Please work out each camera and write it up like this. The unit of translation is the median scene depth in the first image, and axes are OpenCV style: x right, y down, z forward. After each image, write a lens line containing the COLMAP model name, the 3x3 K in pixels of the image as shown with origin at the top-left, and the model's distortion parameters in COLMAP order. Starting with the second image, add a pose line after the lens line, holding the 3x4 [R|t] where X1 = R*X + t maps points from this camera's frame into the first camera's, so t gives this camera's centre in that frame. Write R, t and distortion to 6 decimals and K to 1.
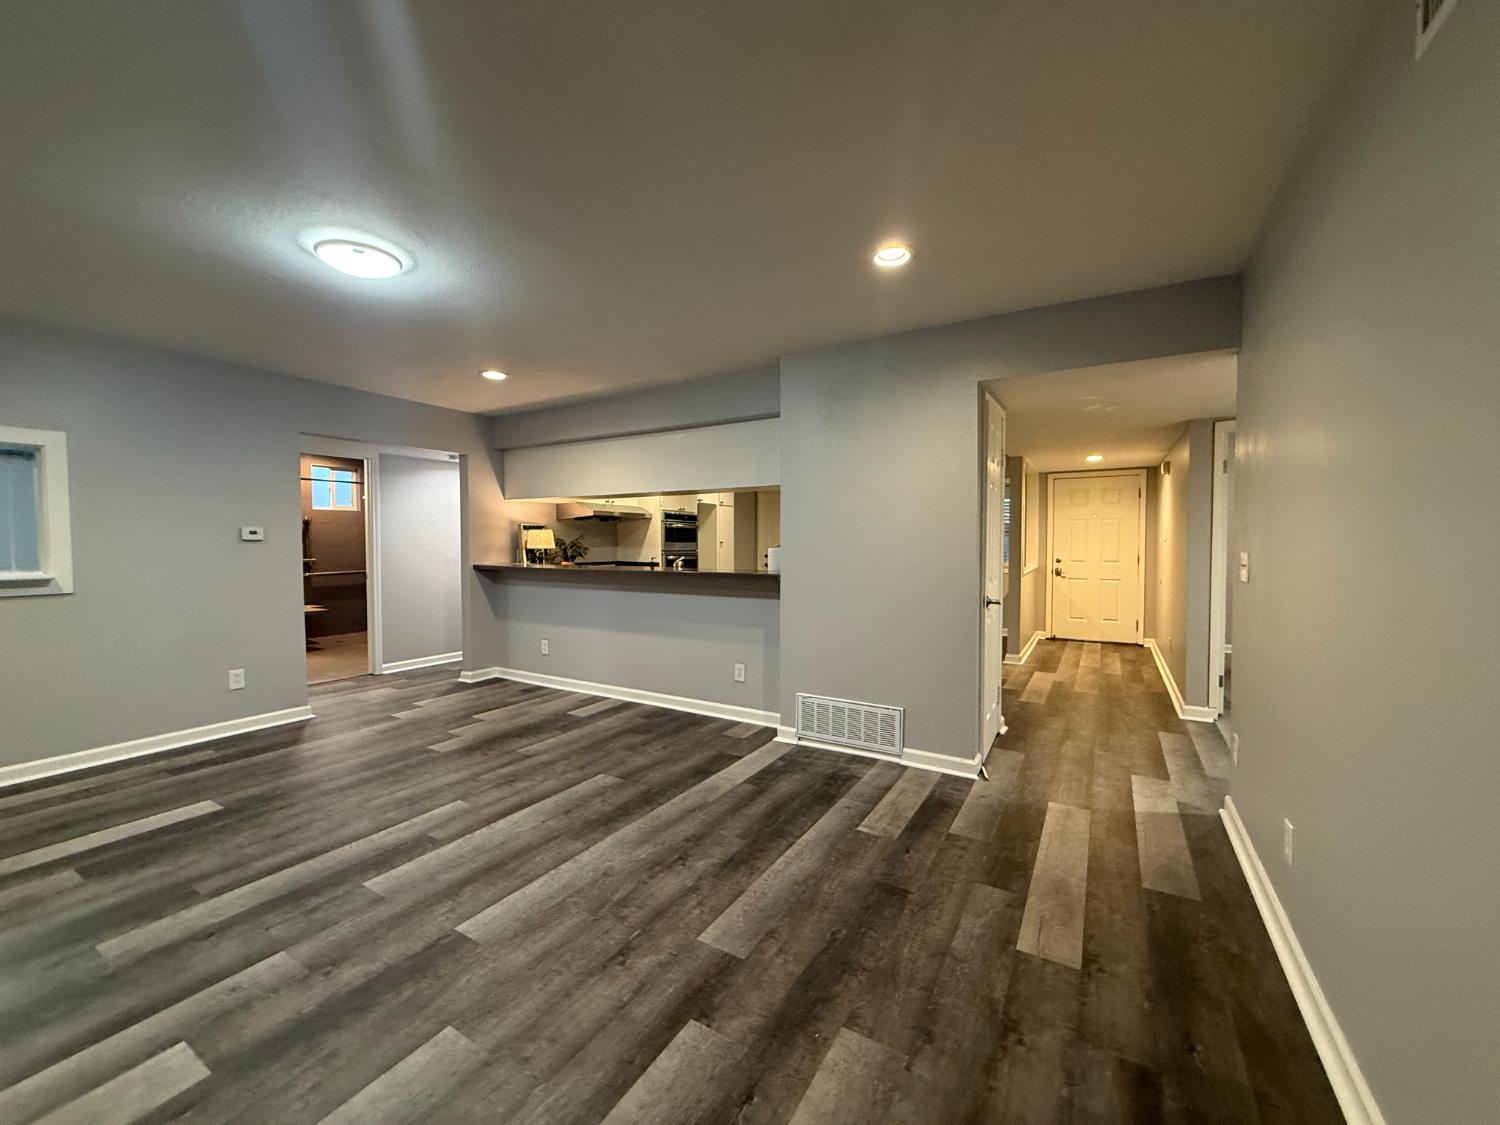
lens RADIAL K [[597.0, 0, 747.6], [0, 597.0, 562.7], [0, 0, 1]] dist [0.000538, -0.000515]
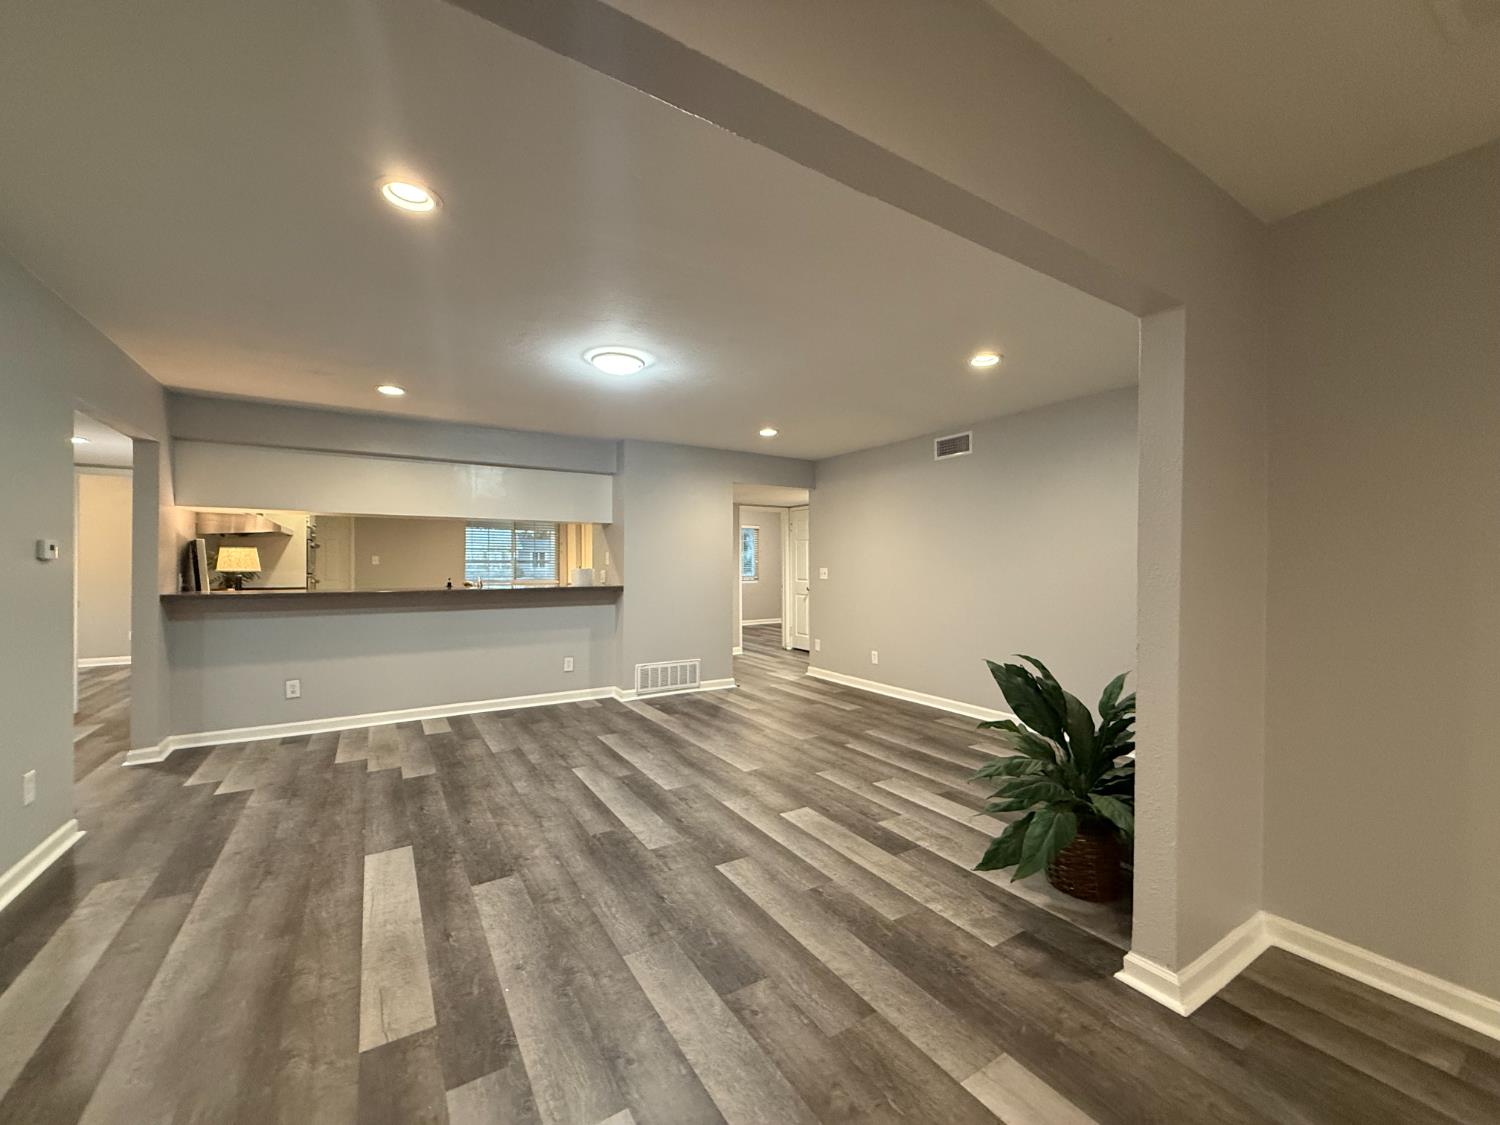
lens RADIAL K [[597.0, 0, 747.6], [0, 597.0, 562.7], [0, 0, 1]] dist [0.000538, -0.000515]
pose [[0.453712, 0.003911, 0.891140, -1.043151], [0.029778, 0.999365, -0.019548, -0.000037], [-0.890651, 0.035406, 0.453307, 0.061573]]
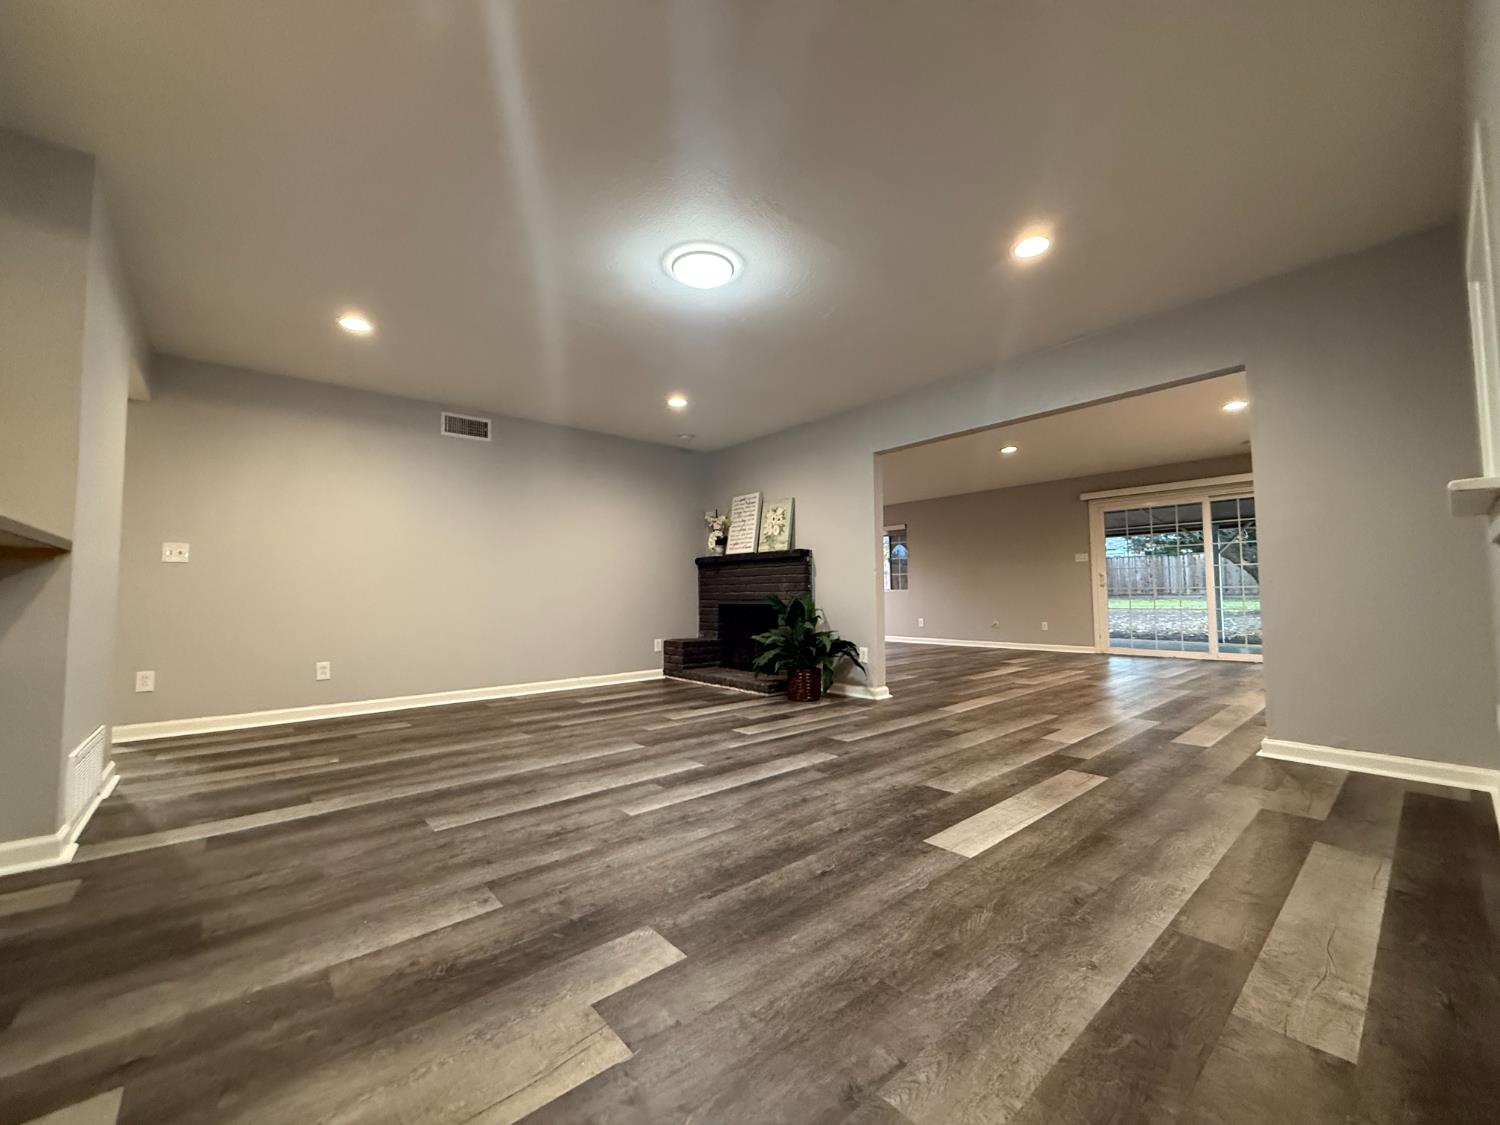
lens RADIAL K [[597.0, 0, 747.6], [0, 597.0, 562.7], [0, 0, 1]] dist [0.000538, -0.000515]
pose [[-0.949587, 0.027127, 0.312327, -0.643184], [0.022181, 0.999566, -0.019378, 0.059268], [-0.312717, -0.011473, -0.949777, 1.239583]]
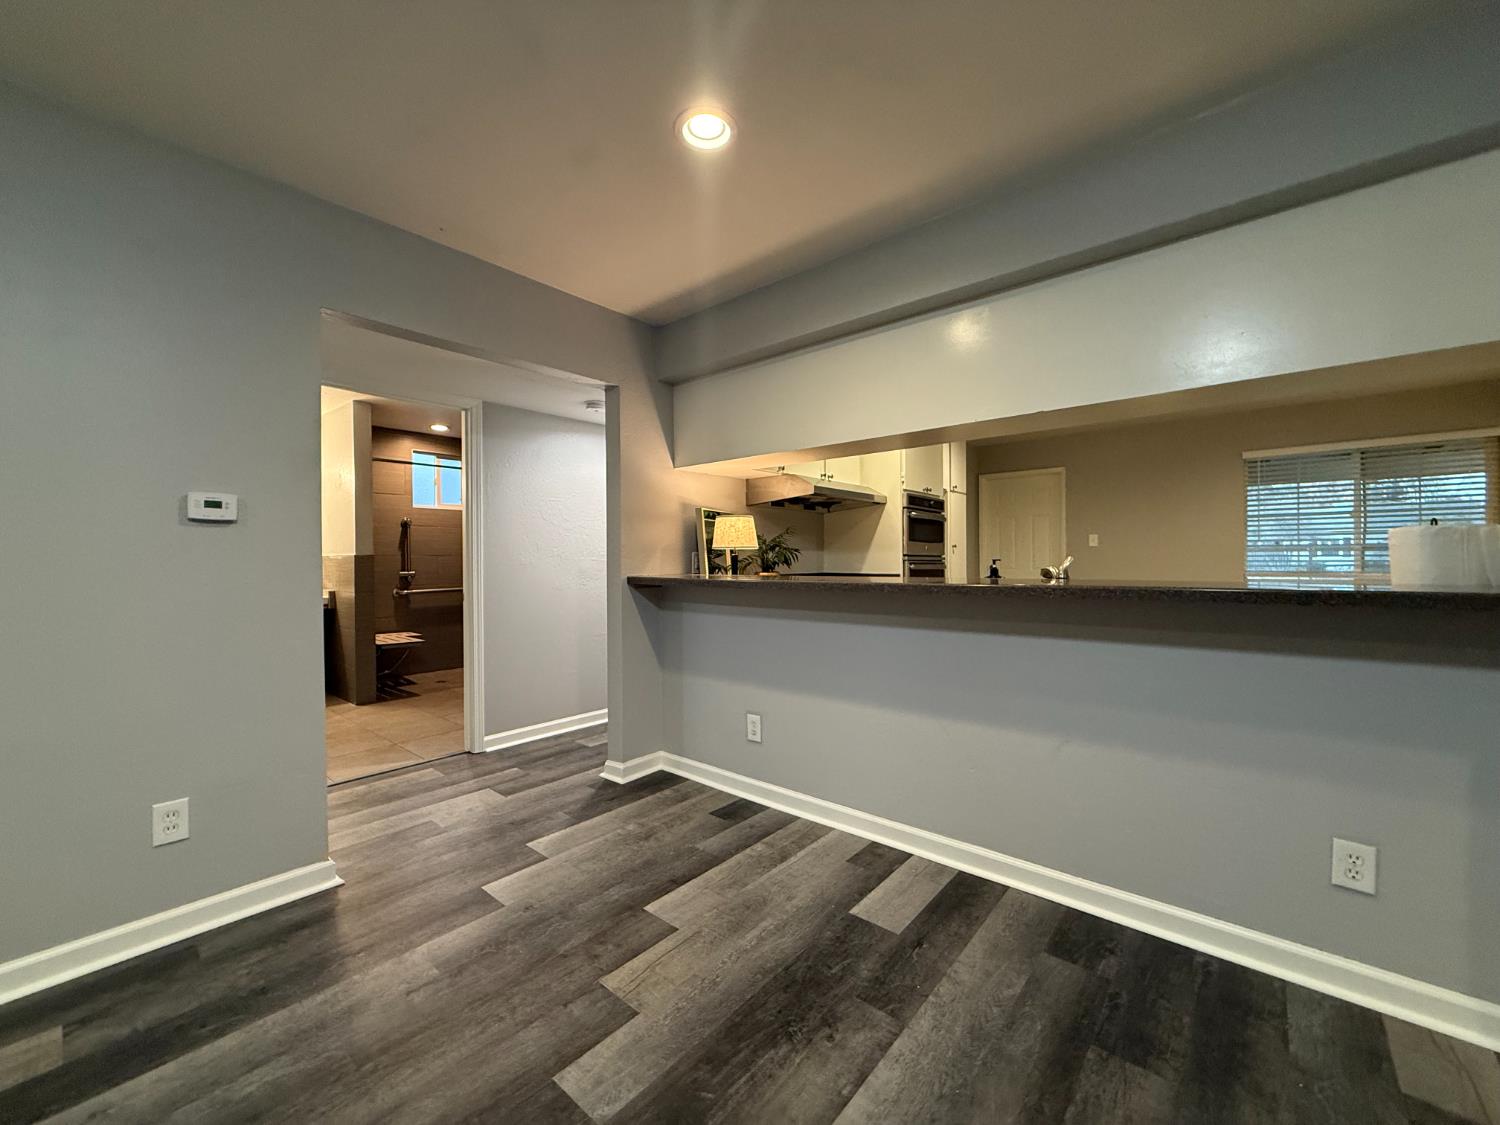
lens RADIAL K [[597.0, 0, 747.6], [0, 597.0, 562.7], [0, 0, 1]] dist [0.000538, -0.000515]
pose [[0.985822, -0.006414, -0.167671, -0.331545], [0.001440, 0.999556, -0.029770, 0.009997], [0.167788, 0.029106, 0.985393, 0.602418]]
